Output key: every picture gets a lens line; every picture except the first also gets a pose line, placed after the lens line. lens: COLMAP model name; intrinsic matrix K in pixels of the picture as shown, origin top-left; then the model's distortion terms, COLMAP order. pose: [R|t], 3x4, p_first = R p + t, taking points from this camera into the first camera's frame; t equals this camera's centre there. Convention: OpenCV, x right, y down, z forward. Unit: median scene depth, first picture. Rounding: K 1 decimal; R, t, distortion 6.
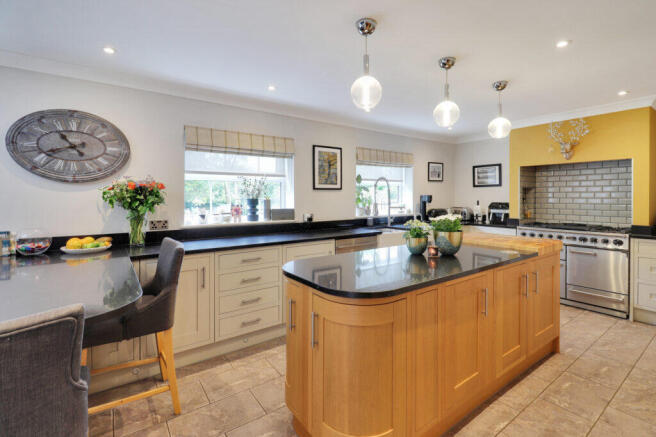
lens RADIAL K [[302.7, 0, 334.3], [0, 302.7, 197.5], [0, 0, 1]] dist [0.002141, -0.000822]
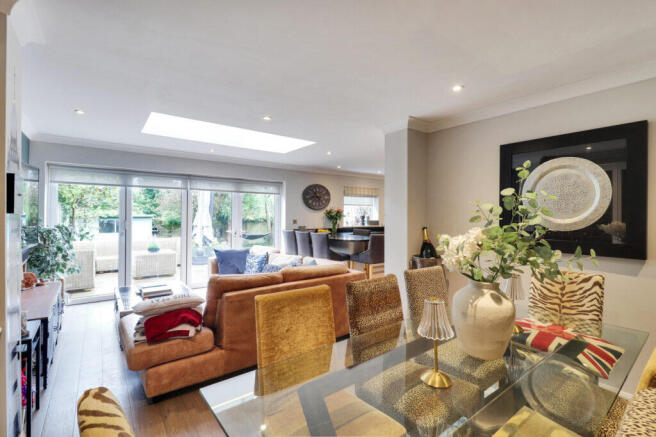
lens RADIAL K [[303.7, 0, 327.2], [0, 303.7, 210.7], [0, 0, 1]] dist [-0.000865, -0.001245]
pose [[0.999891, -0.000838, 0.014749, -0.608907], [0.001169, 0.999747, -0.022452, 0.016789], [-0.014727, 0.022467, 0.999639, -1.369826]]
